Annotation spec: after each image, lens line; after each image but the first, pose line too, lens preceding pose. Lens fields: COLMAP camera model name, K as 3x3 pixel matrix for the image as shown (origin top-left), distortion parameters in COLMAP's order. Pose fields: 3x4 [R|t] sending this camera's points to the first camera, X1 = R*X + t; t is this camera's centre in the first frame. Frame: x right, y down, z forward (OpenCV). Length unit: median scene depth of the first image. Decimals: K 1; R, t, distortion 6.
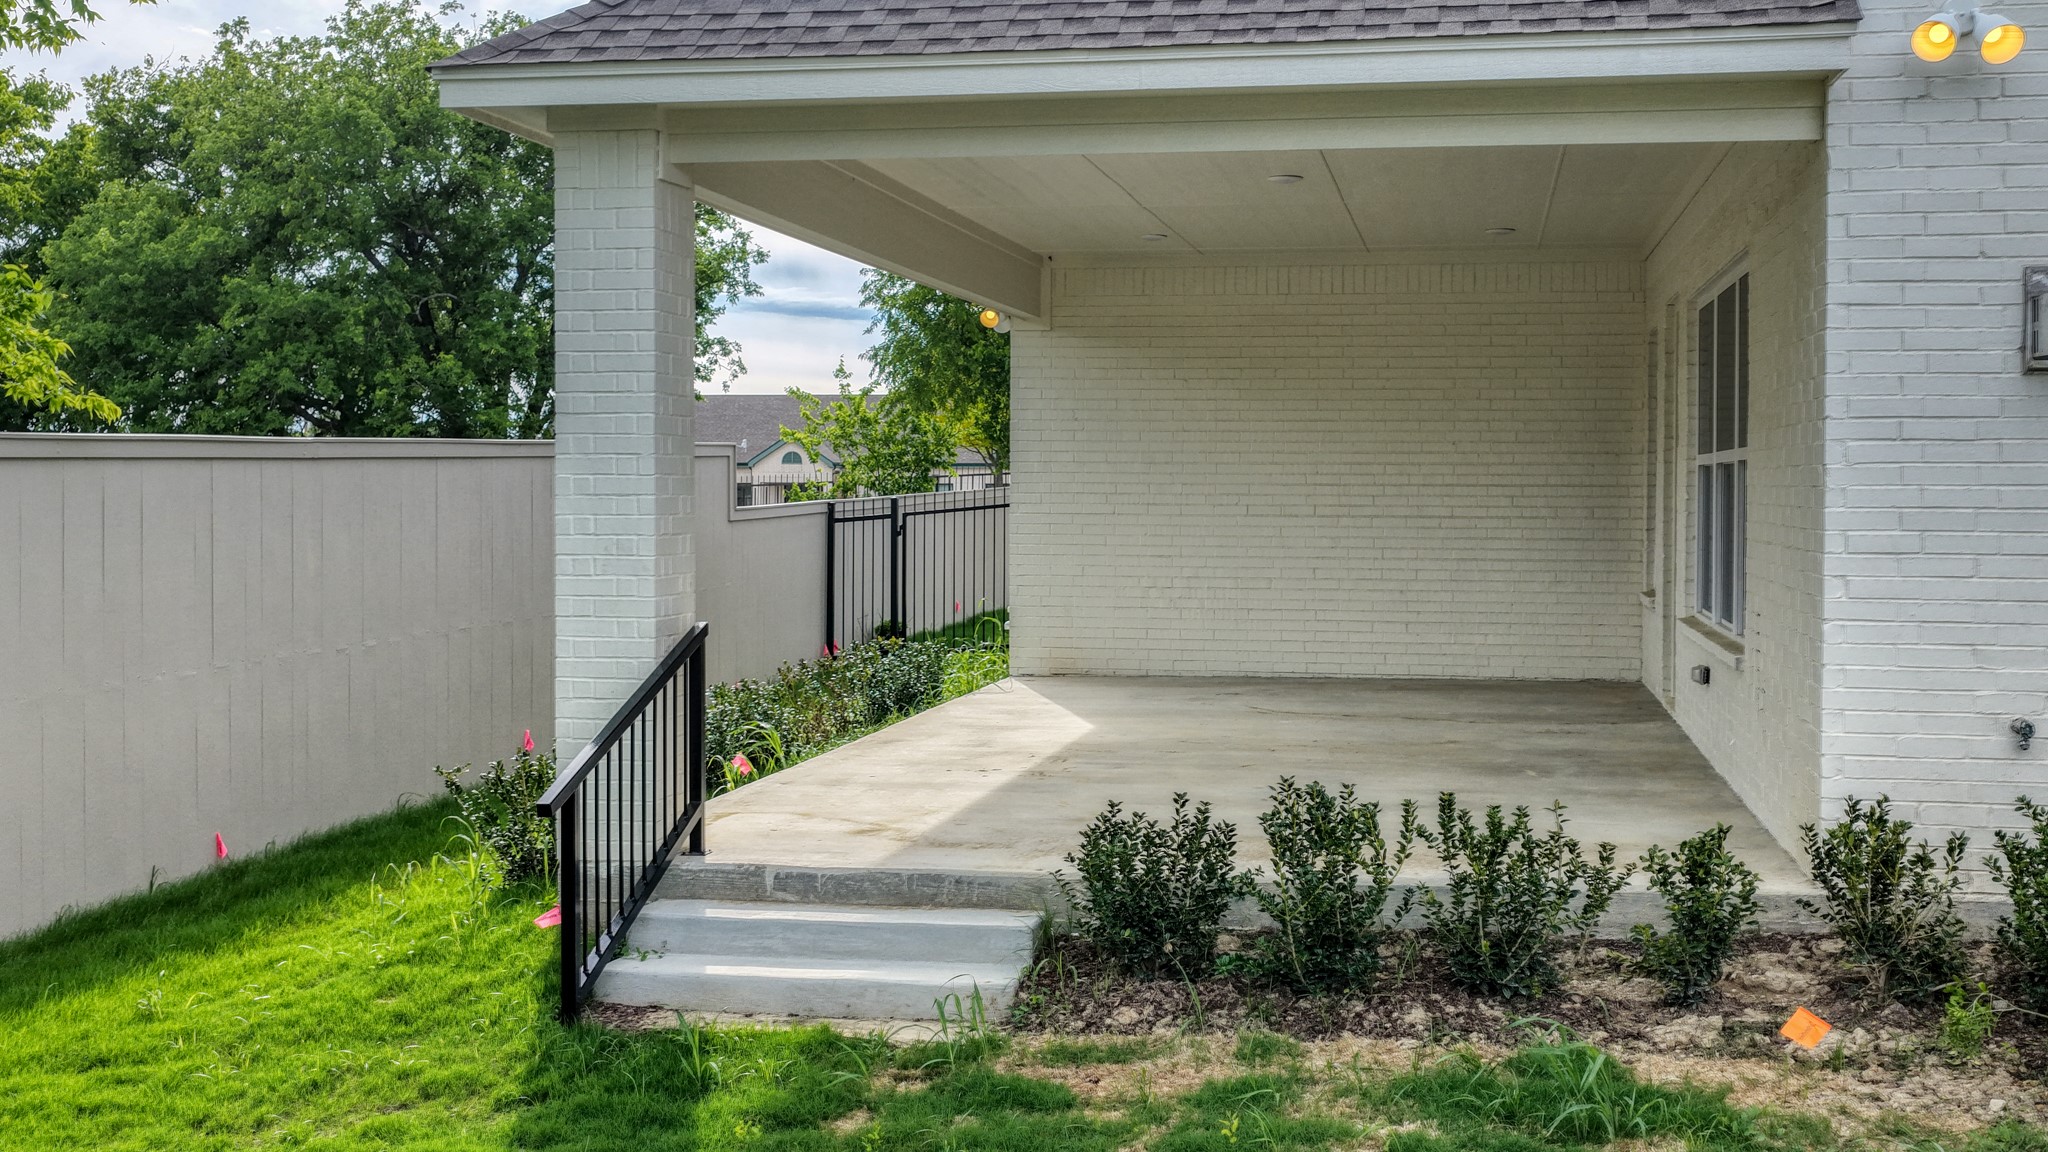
lens RADIAL K [[2293.3, 0, 1087.3], [0, 2293.3, 567.8], [0, 0, 1]] dist [-0.008414, 0.038827]
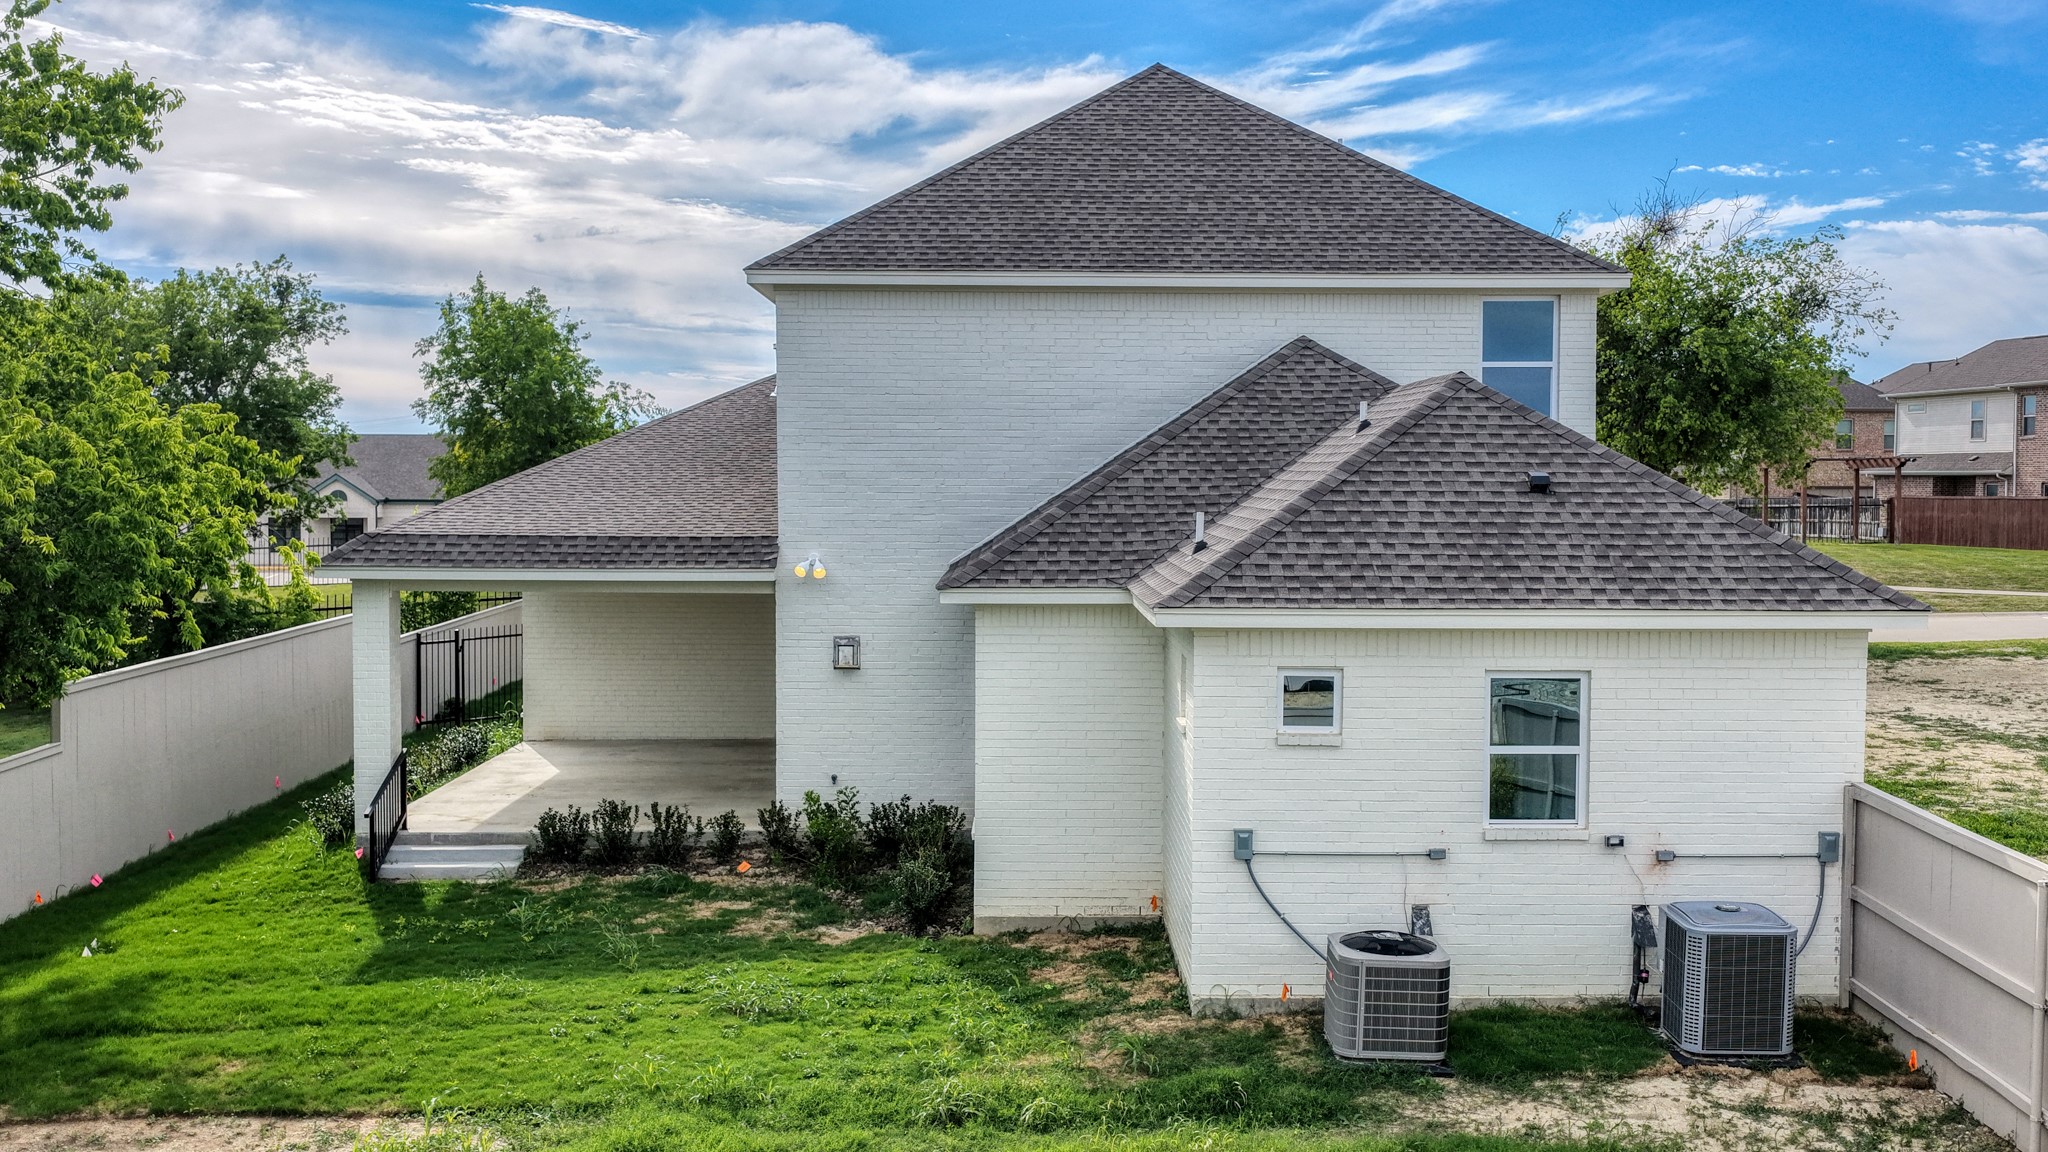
lens RADIAL K [[2293.3, 0, 1087.3], [0, 2293.3, 567.8], [0, 0, 1]] dist [-0.008414, 0.038827]
pose [[0.980348, -0.009002, 0.197073, 0.114328], [0.007635, 0.999941, 0.007694, -0.237307], [-0.197130, -0.006039, 0.980359, -2.148707]]
